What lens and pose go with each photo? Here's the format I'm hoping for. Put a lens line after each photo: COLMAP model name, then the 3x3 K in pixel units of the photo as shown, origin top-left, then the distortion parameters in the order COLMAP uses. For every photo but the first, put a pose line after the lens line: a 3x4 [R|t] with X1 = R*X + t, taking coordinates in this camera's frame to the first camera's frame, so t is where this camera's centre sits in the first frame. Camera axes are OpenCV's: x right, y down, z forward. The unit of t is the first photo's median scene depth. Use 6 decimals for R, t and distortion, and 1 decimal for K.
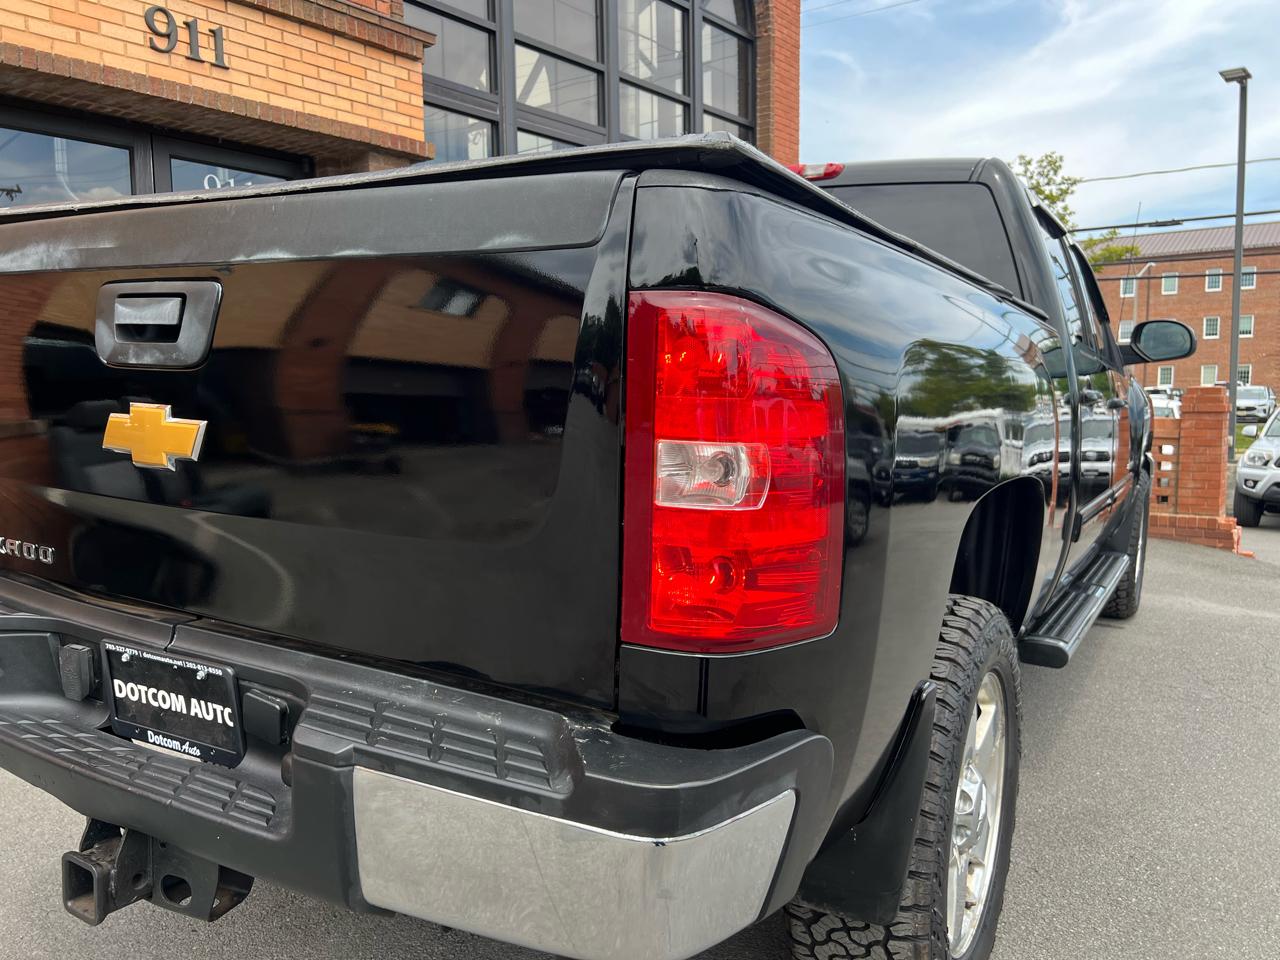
lens RADIAL K [[953.6, 0, 643.0], [0, 953.6, 480.3], [0, 0, 1]] dist [0.050230, -0.060993]
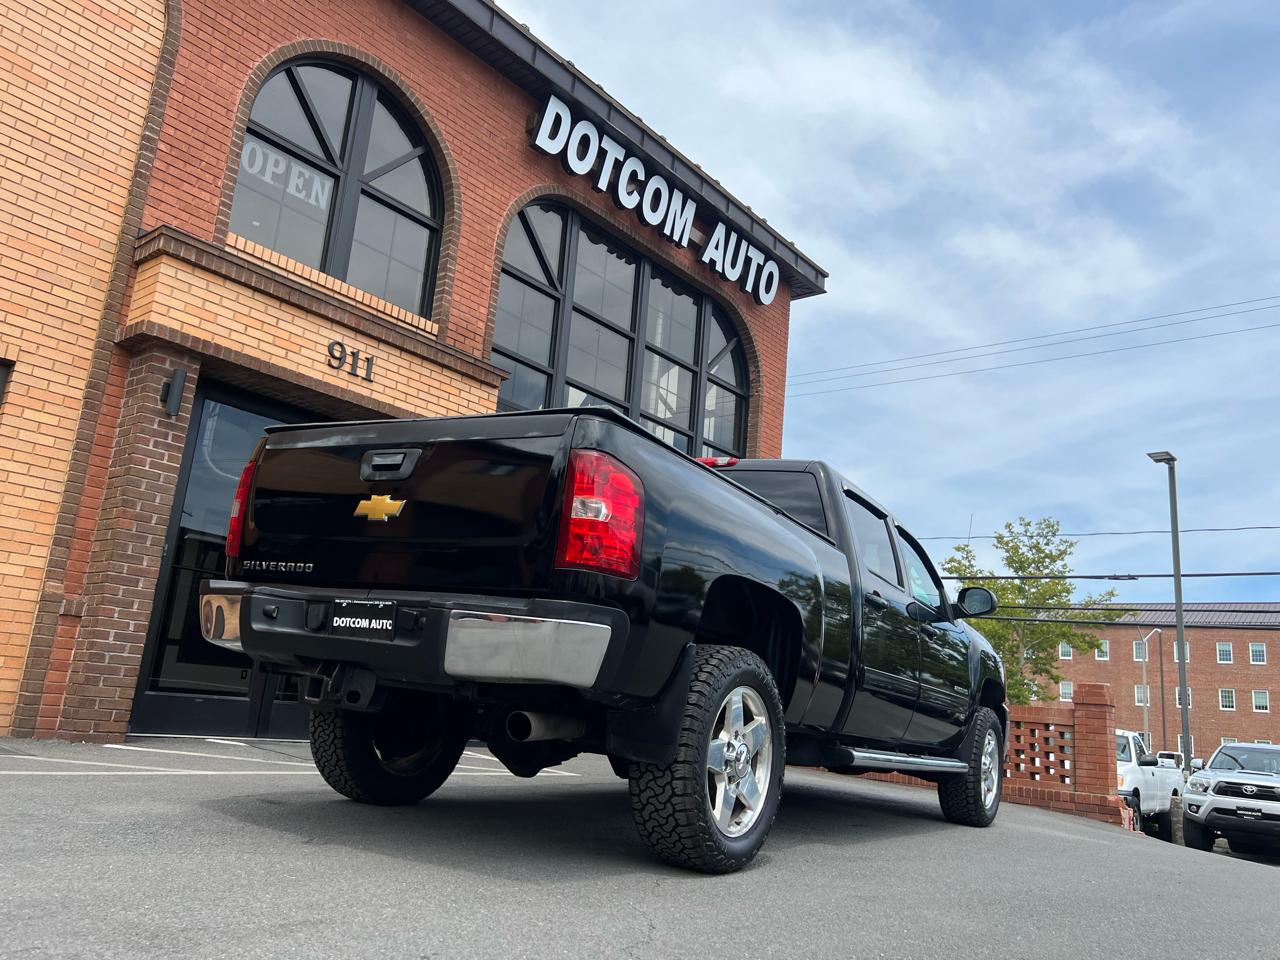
lens RADIAL K [[949.4, 0, 652.8], [0, 949.4, 488.0], [0, 0, 1]] dist [0.039241, -0.048350]
pose [[0.995922, 0.084628, -0.031258, 0.072062], [-0.090189, 0.942390, -0.322129, 0.177160], [0.002196, 0.323634, 0.946180, -0.371290]]
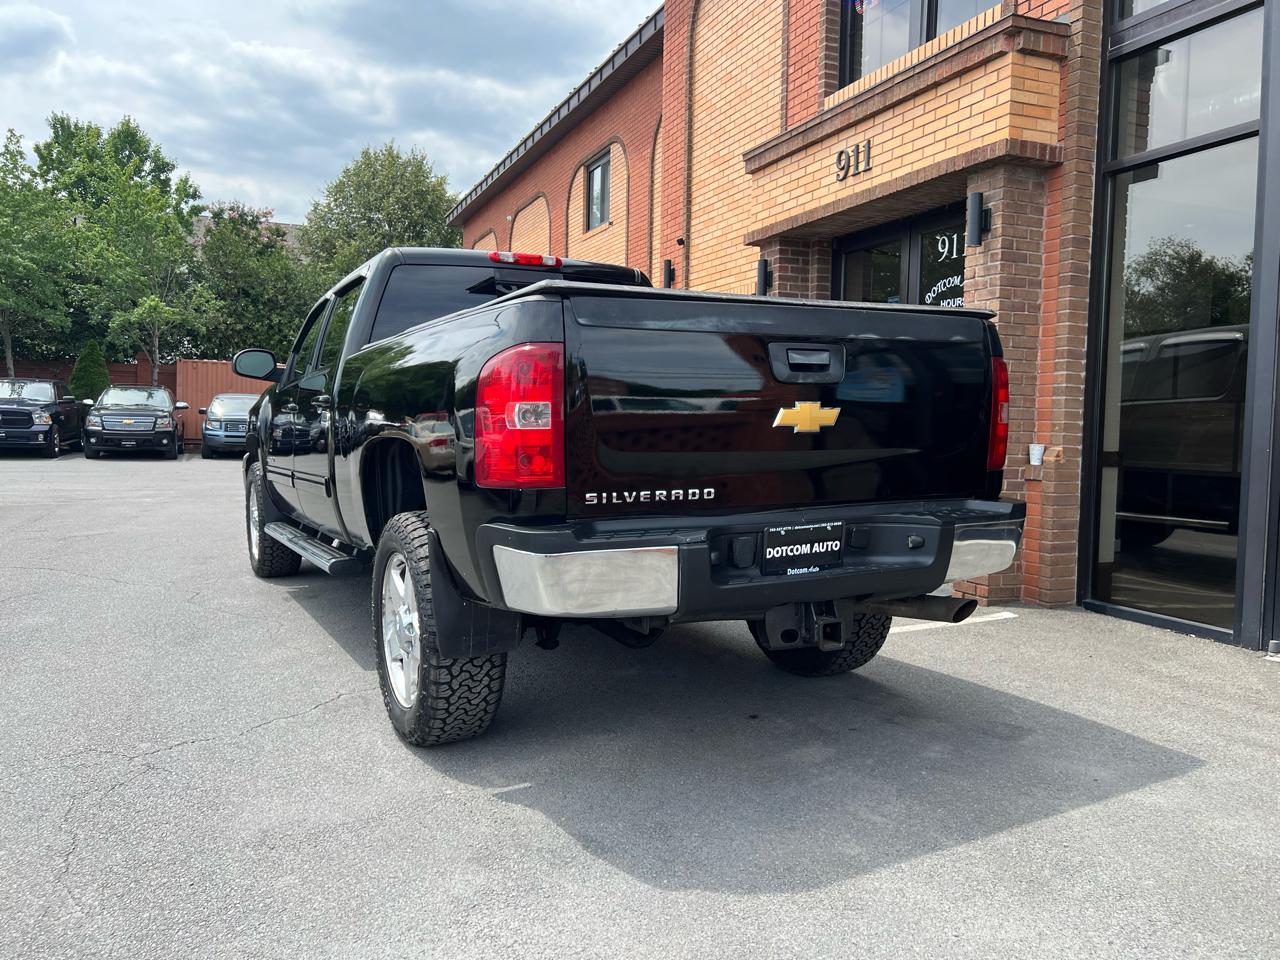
lens RADIAL K [[959.0, 0, 648.7], [0, 959.0, 473.9], [0, 0, 1]] dist [0.019482, -0.006132]
pose [[-0.473255, 0.046732, -0.879685, 0.895329], [-0.099890, 0.989305, 0.106294, -0.125025], [0.875244, 0.138176, -0.463525, 1.412620]]
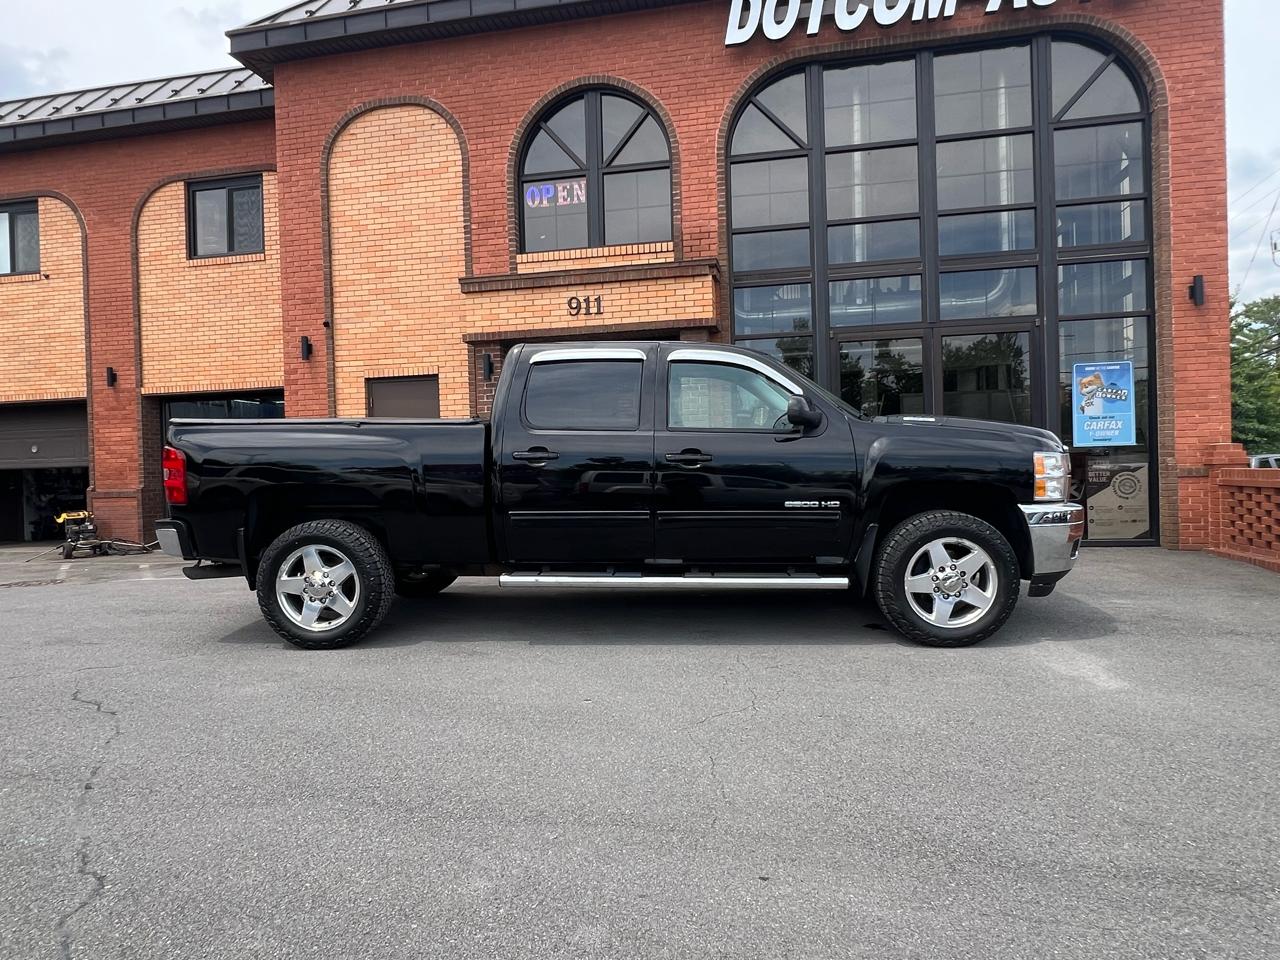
lens RADIAL K [[771.7, 0, 638.8], [0, 771.7, 471.7], [0, 0, 1]] dist [-0.006014, -0.000585]
pose [[0.460917, 0.001683, -0.887442, 1.201227], [-0.064074, 0.997451, -0.031386, -0.011041], [0.885127, 0.071328, 0.459850, 0.282805]]
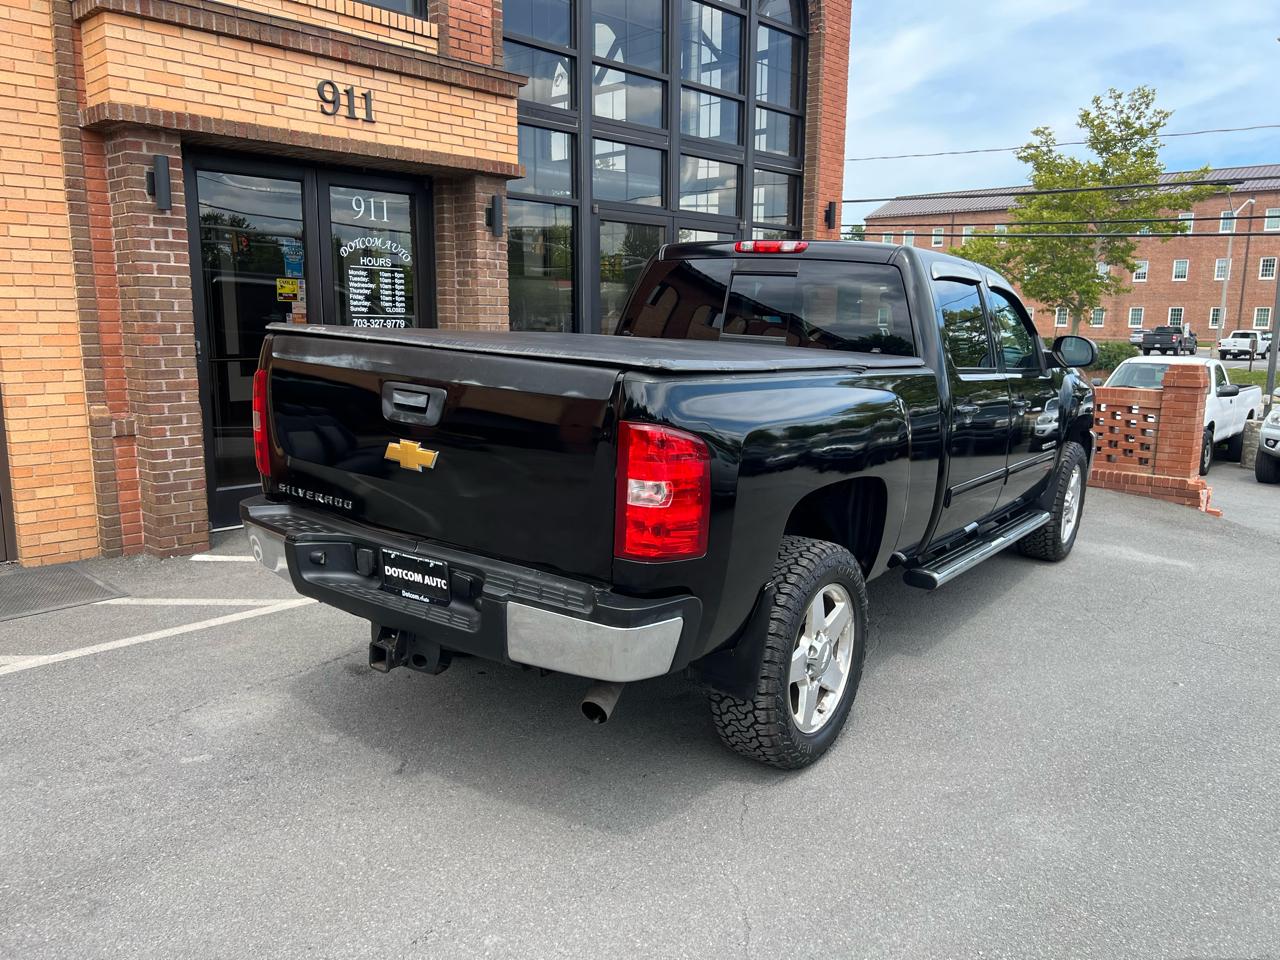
lens RADIAL K [[949.9, 0, 633.5], [0, 949.9, 477.4], [0, 0, 1]] dist [0.047413, -0.055614]
pose [[0.996006, 0.033133, -0.082914, 0.048843], [-0.027002, 0.996892, 0.074007, -0.048147], [0.085108, -0.071473, 0.993805, -0.313460]]
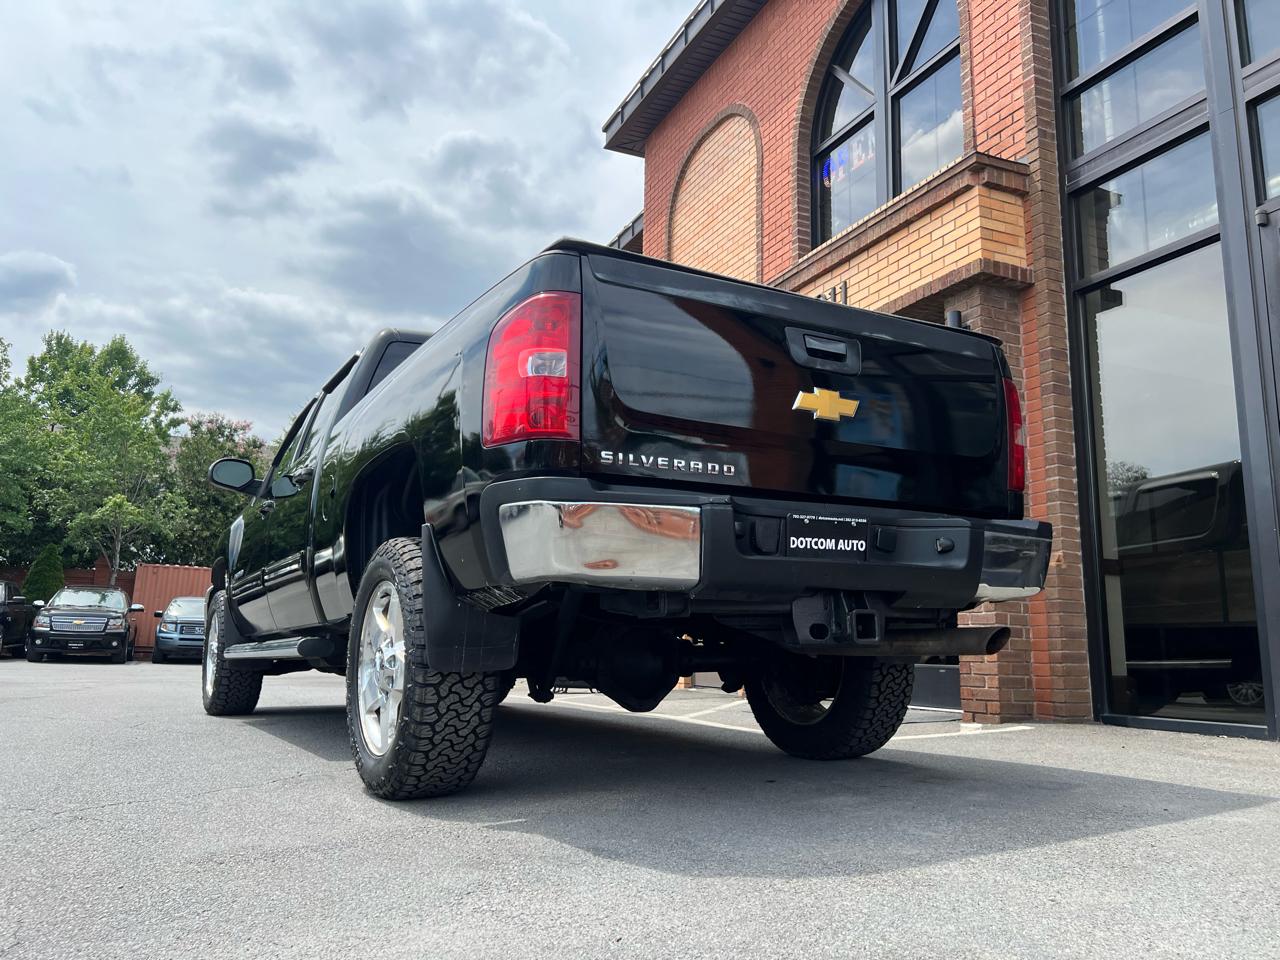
lens RADIAL K [[959.0, 0, 648.7], [0, 959.0, 473.9], [0, 0, 1]] dist [0.019482, -0.006132]
pose [[-0.442263, -0.165204, -0.881539, 0.869994], [-0.101771, 0.985785, -0.133682, 0.020470], [0.891093, 0.030593, -0.452789, 1.384582]]
